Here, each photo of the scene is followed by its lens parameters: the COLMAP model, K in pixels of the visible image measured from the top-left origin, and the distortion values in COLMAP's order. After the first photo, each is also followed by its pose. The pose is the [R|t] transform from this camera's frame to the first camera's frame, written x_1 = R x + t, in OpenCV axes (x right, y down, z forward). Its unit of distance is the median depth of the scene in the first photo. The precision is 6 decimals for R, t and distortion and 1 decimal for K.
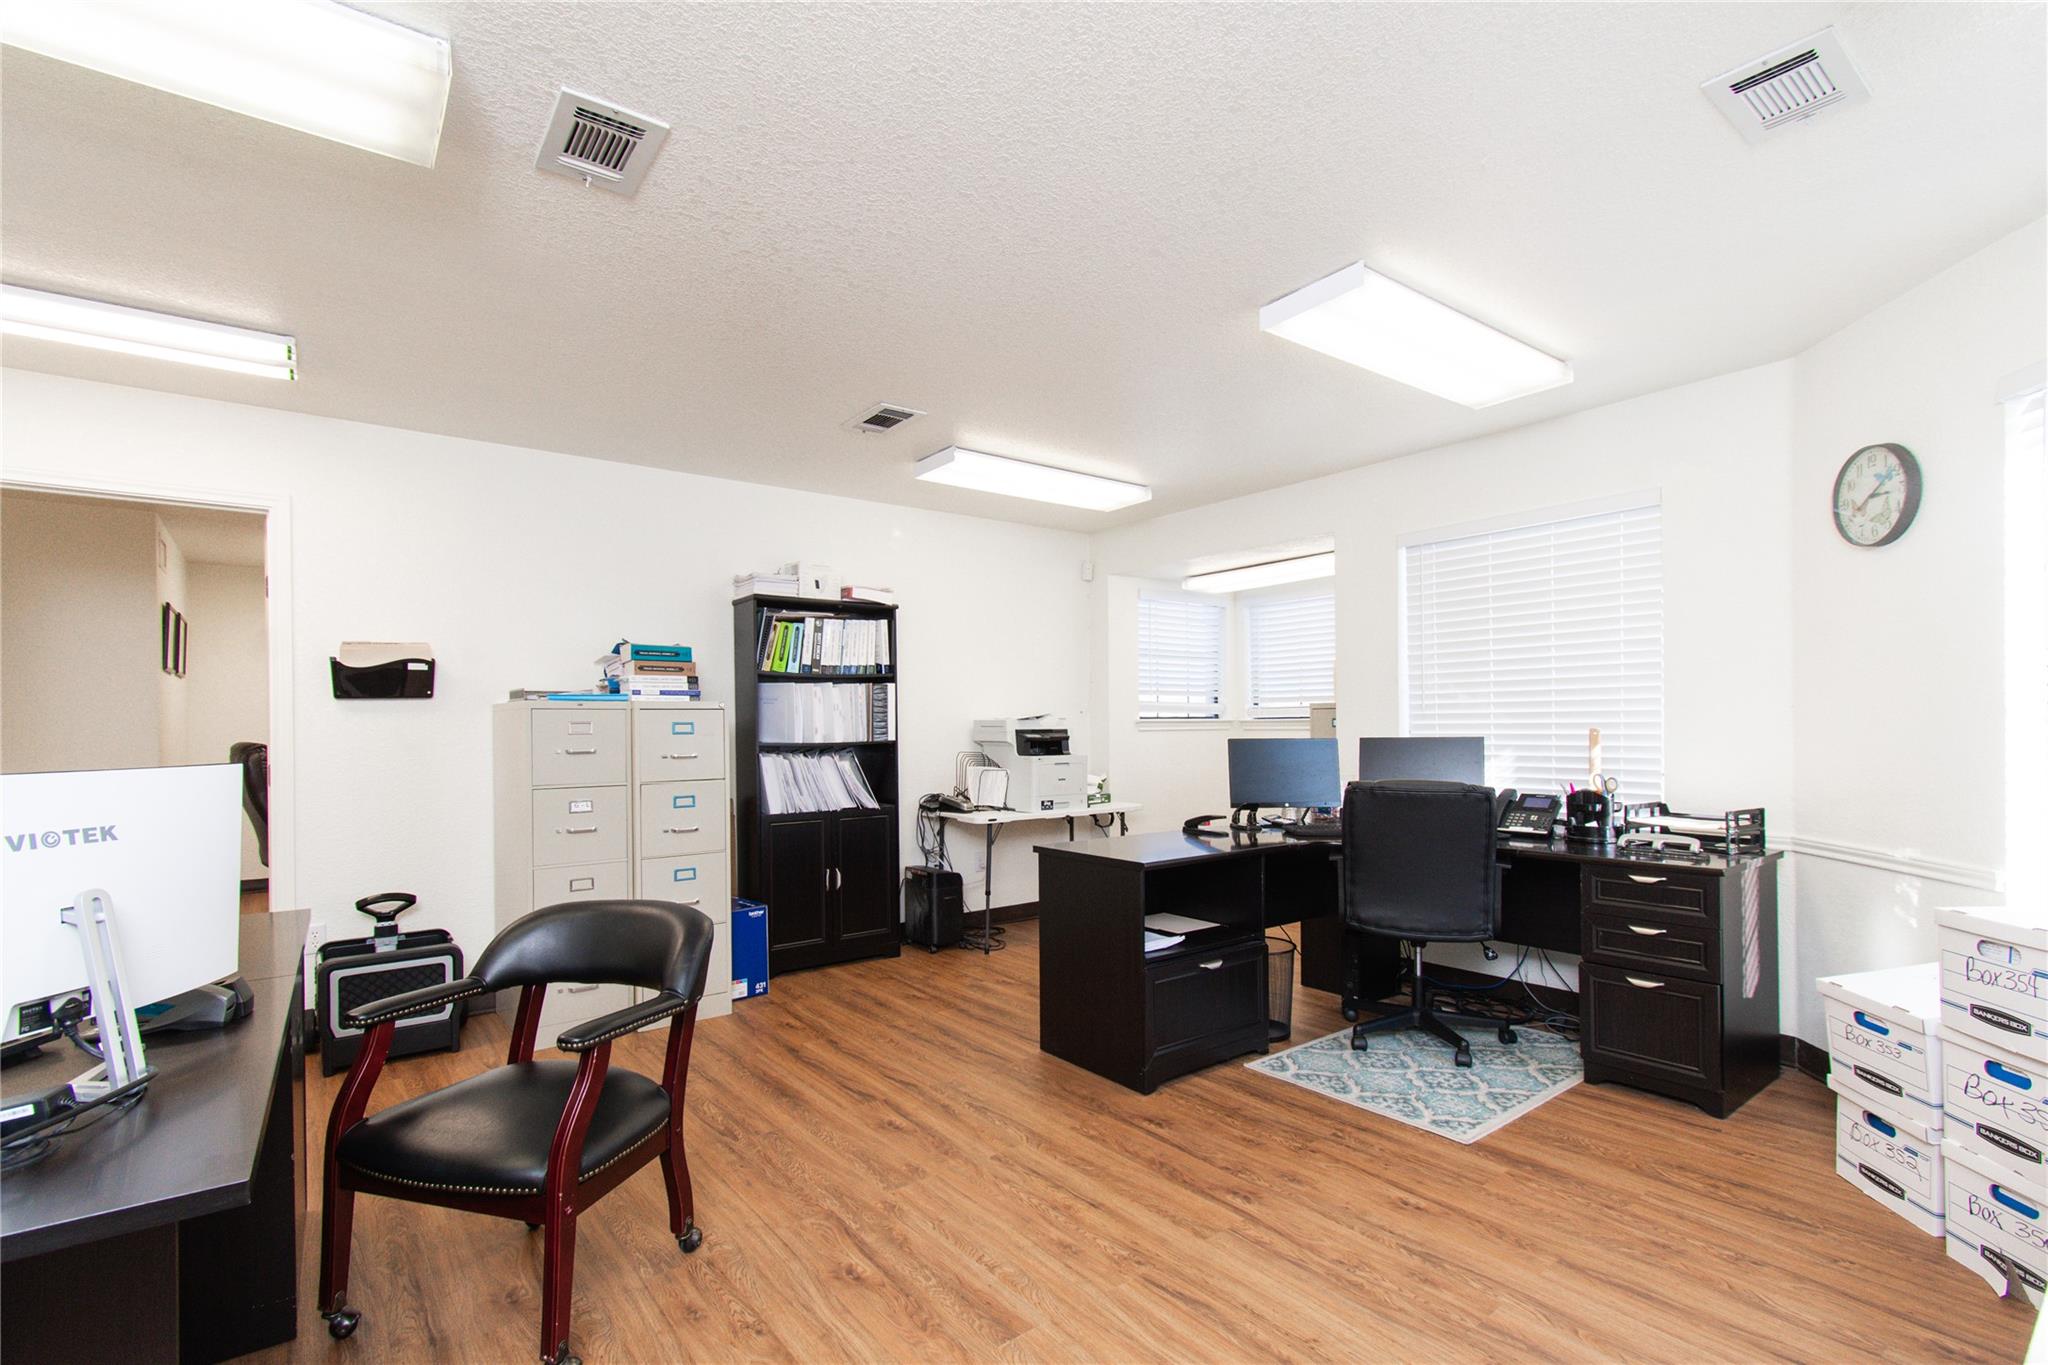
lens RADIAL K [[936.8, 0, 1025.7], [0, 936.8, 714.0], [0, 0, 1]] dist [0.003418, 0.000019]
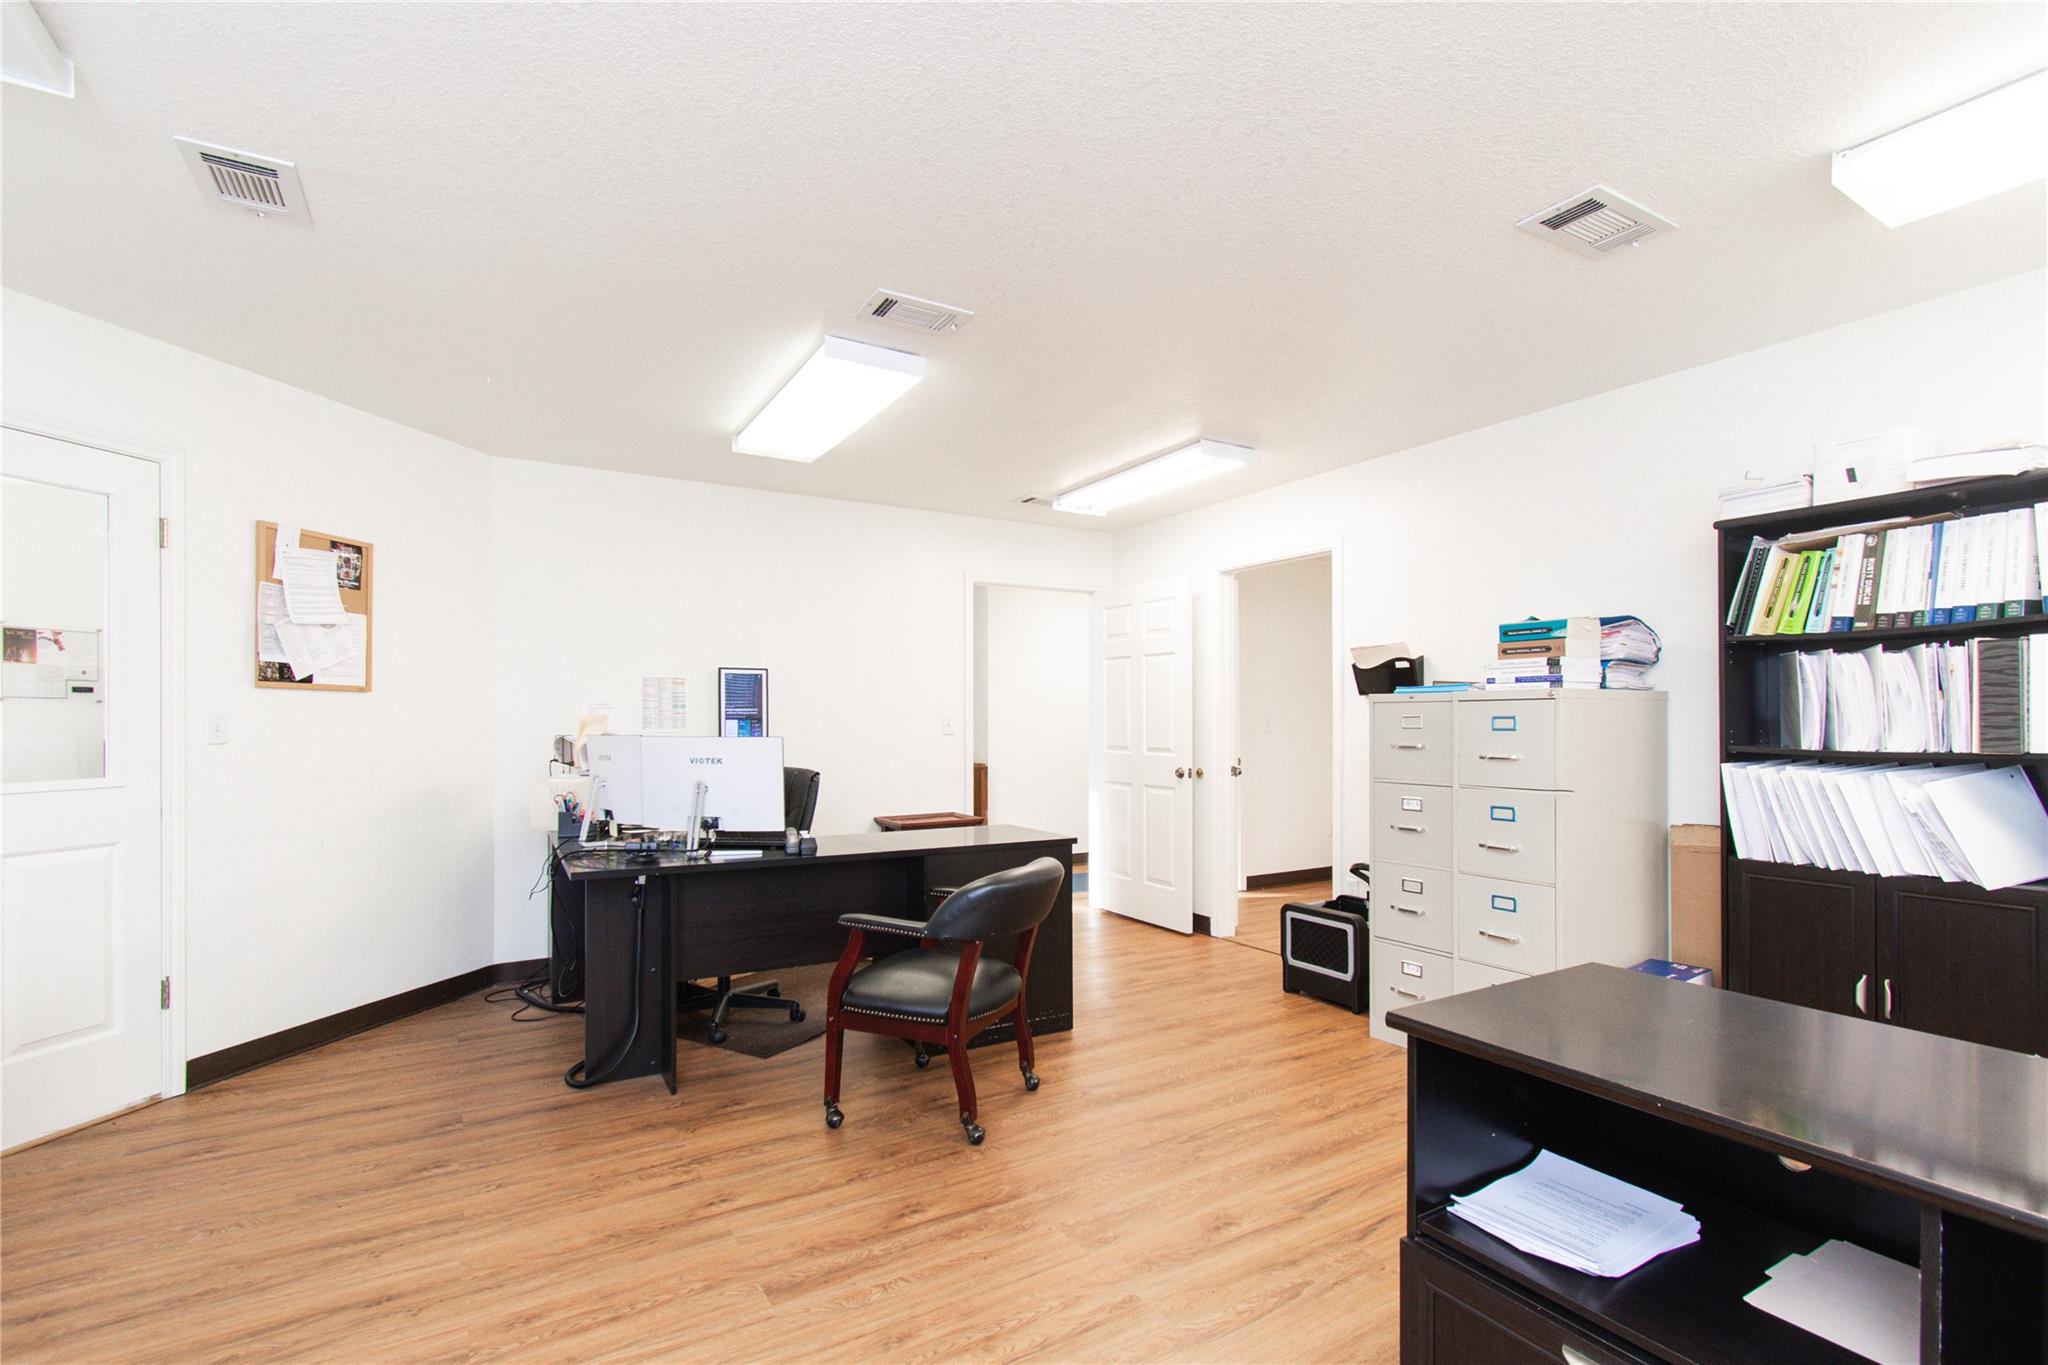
lens RADIAL K [[936.8, 0, 1025.7], [0, 936.8, 714.0], [0, 0, 1]] dist [0.003418, 0.000019]
pose [[-0.103352, 0.002024, -0.994643, 0.513732], [0.011707, 0.999931, 0.000819, 0.001568], [0.994576, -0.011560, -0.103368, 0.708464]]
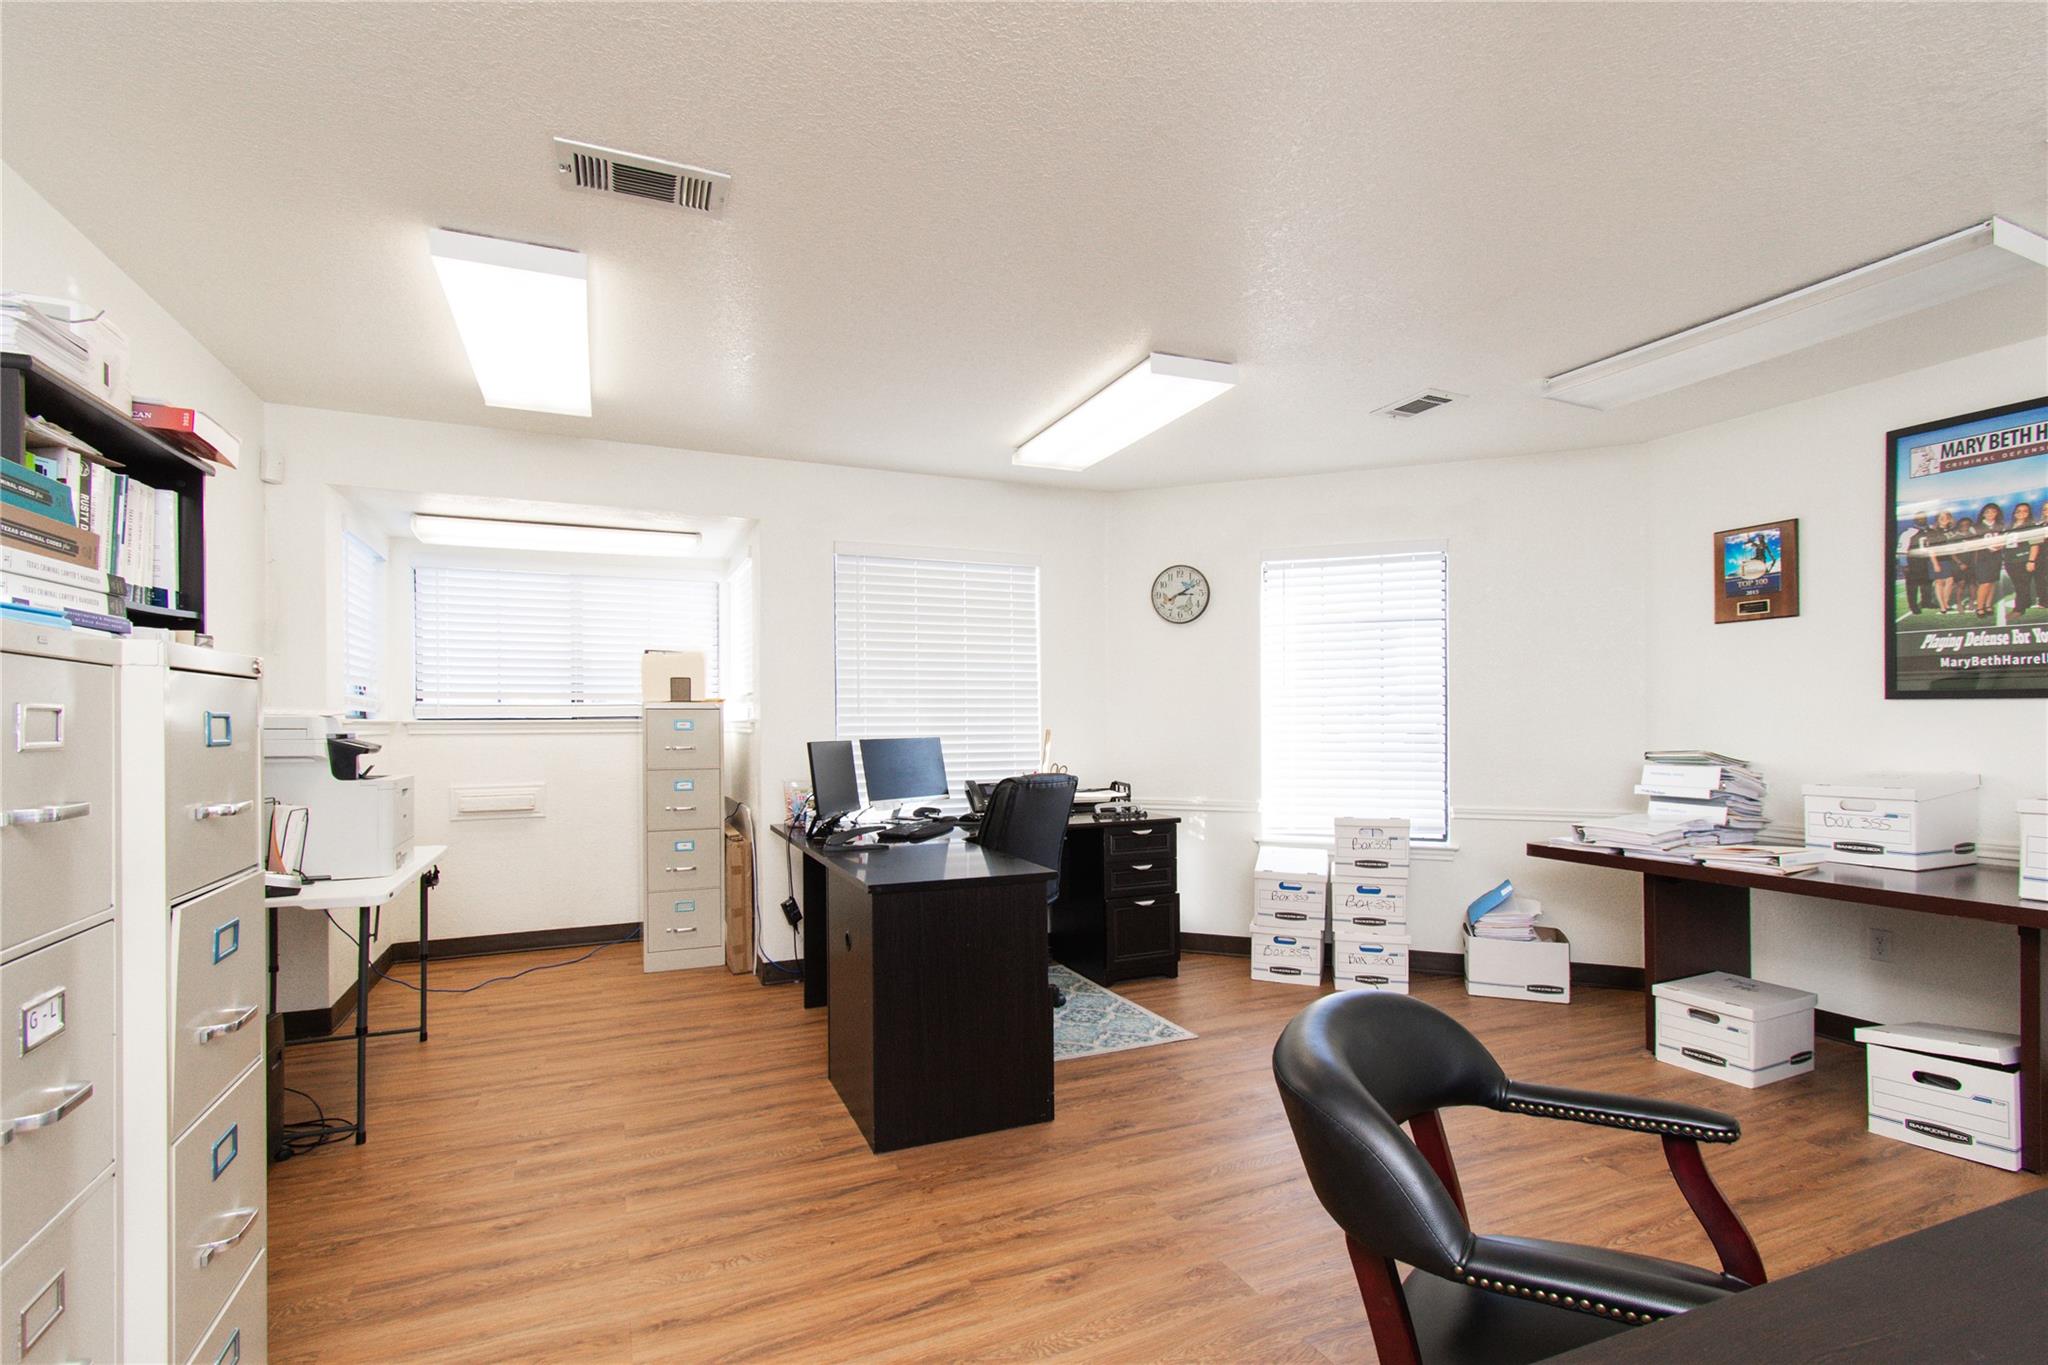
lens RADIAL K [[962.1, 0, 1014.2], [0, 962.1, 718.0], [0, 0, 1]] dist [0.002635, -0.000241]
pose [[0.240782, 0.010621, 0.970521, -0.674769], [-0.010079, 0.999914, -0.008442, 0.010153], [-0.970527, -0.007749, 0.240868, 0.664750]]
